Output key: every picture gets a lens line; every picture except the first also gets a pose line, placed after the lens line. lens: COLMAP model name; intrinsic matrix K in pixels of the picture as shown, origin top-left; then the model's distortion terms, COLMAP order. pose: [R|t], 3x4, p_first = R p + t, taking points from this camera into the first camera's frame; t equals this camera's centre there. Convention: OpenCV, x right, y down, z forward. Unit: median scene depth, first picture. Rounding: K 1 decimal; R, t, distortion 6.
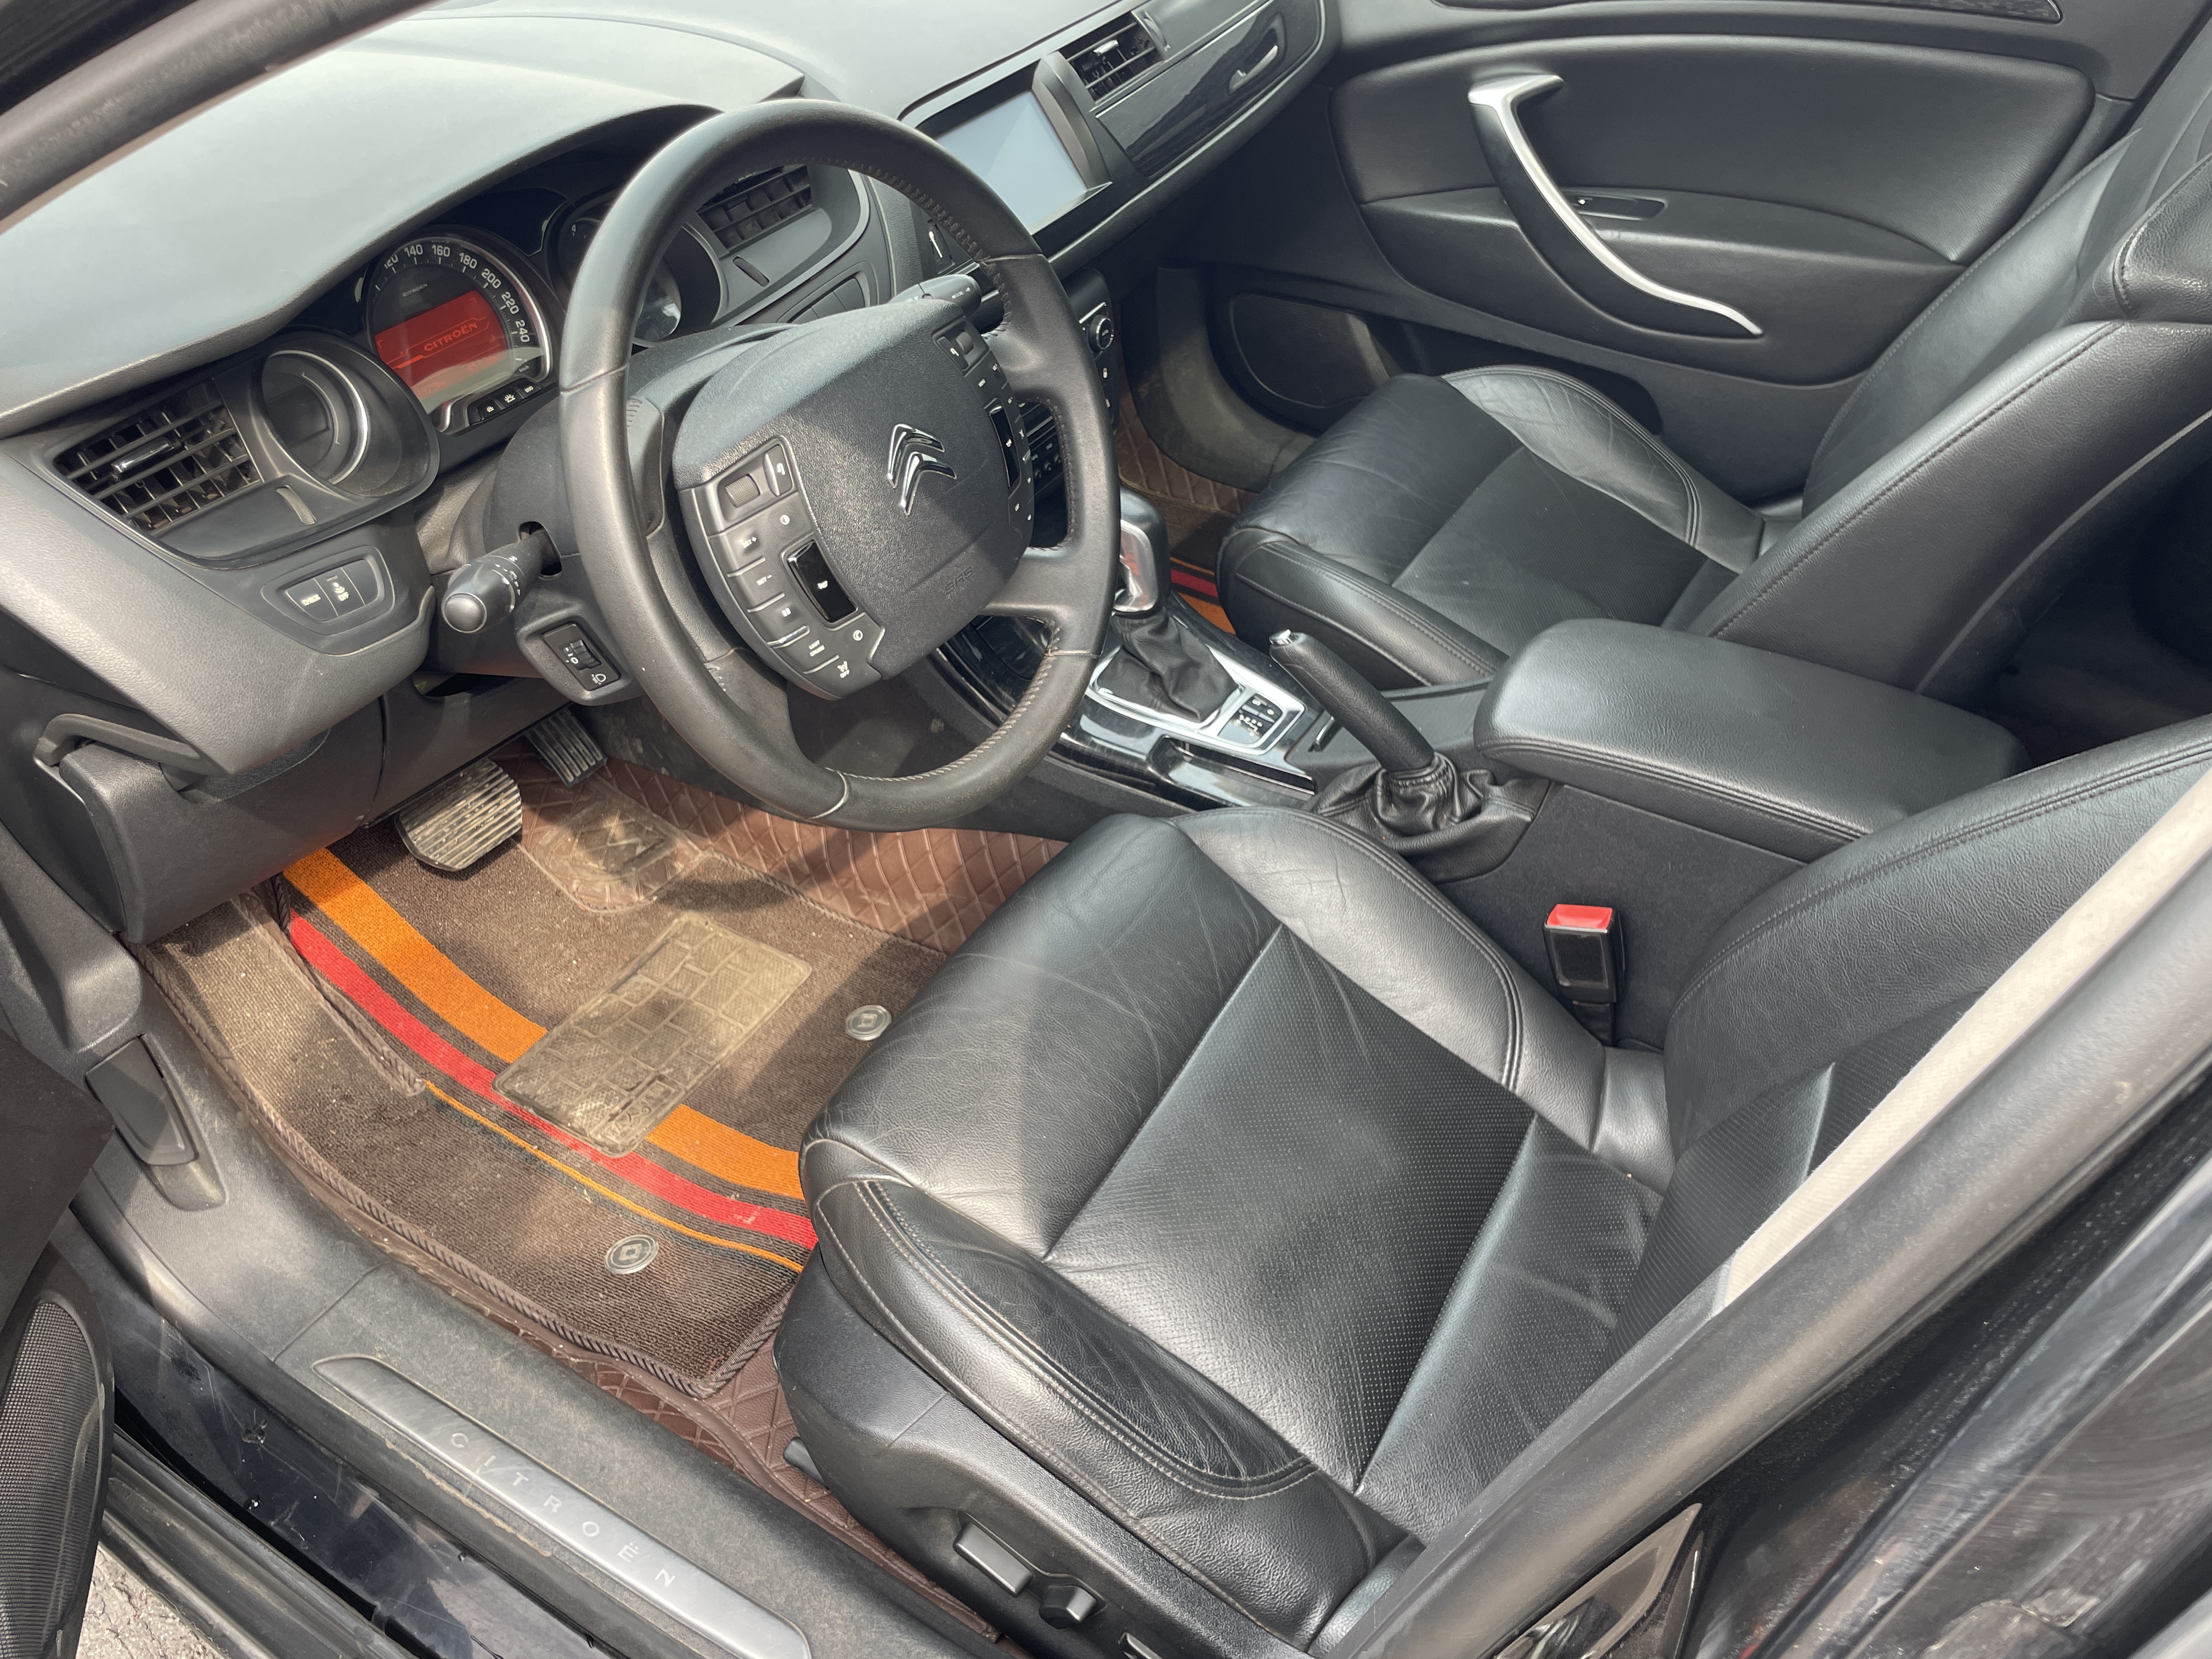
lens RADIAL K [[1672.5, 0, 1102.2], [0, 1672.5, 869.4], [0, 0, 1]] dist [0.092297, -0.114756]
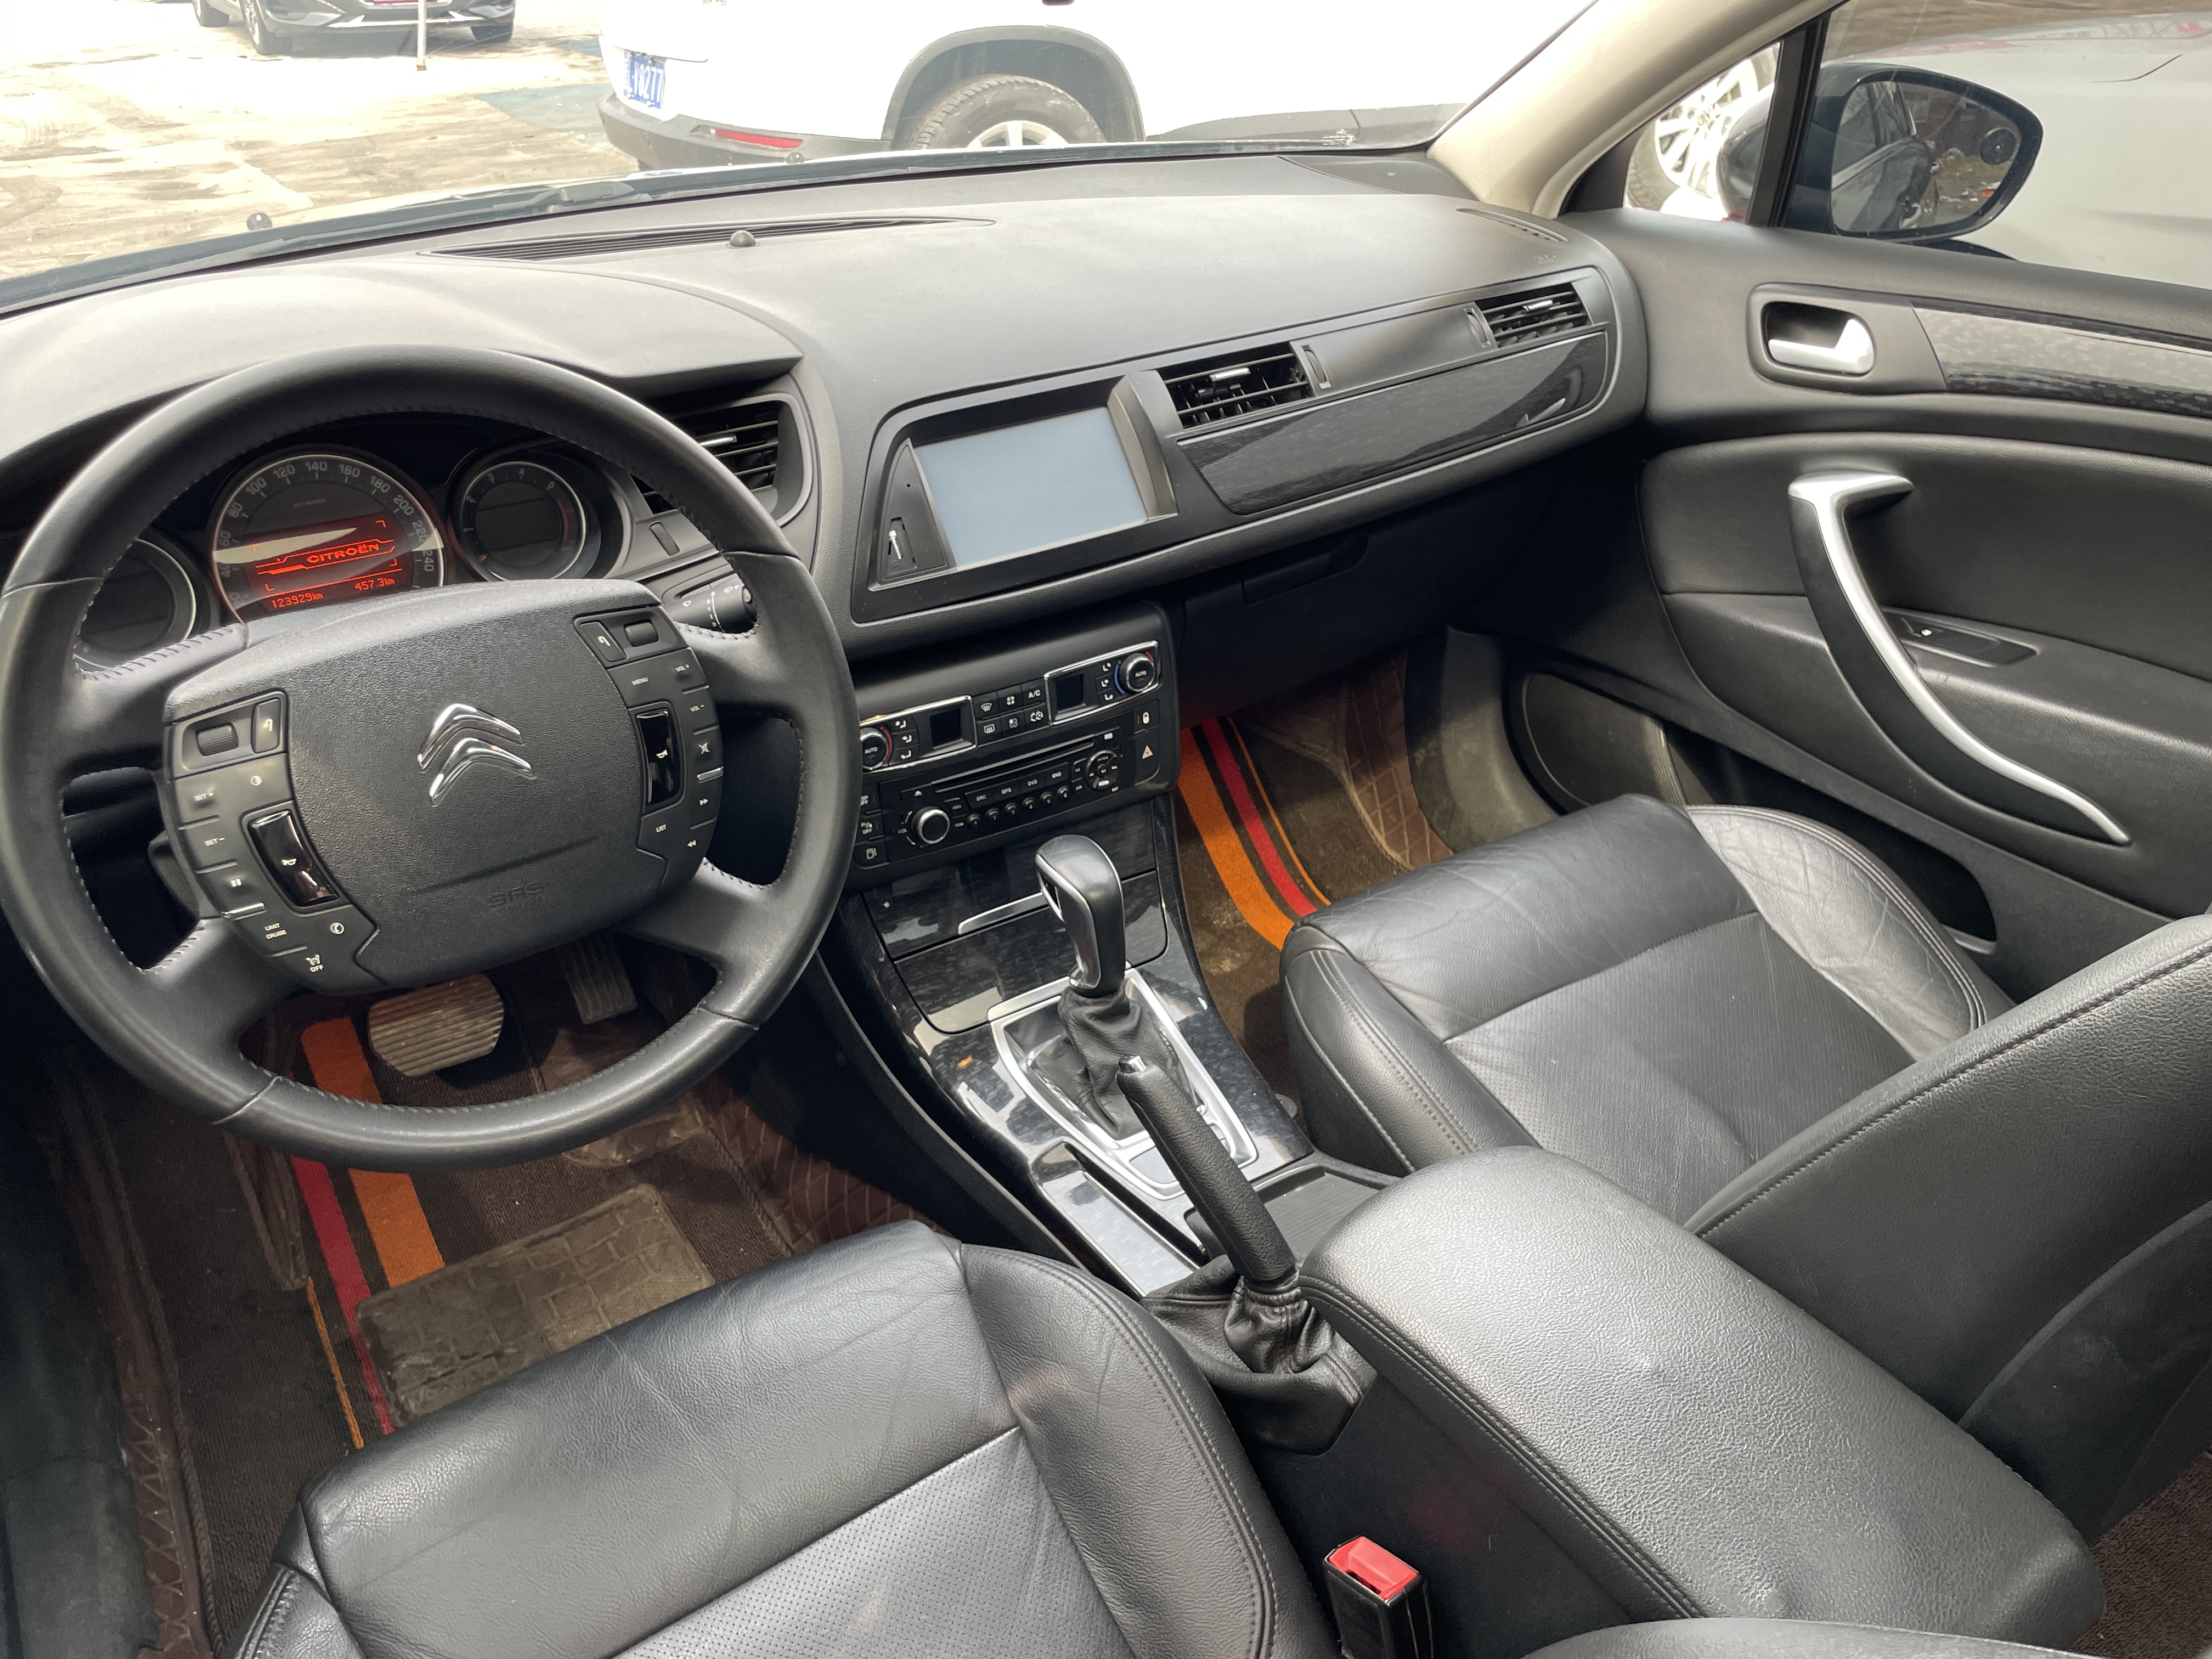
lens RADIAL K [[1672.5, 0, 1102.2], [0, 1672.5, 869.4], [0, 0, 1]] dist [0.092297, -0.114756]
pose [[0.892101, 0.216215, -0.396745, 0.286383], [-0.282800, 0.952008, -0.117071, -0.094949], [0.352392, 0.216638, 0.910433, 0.188088]]
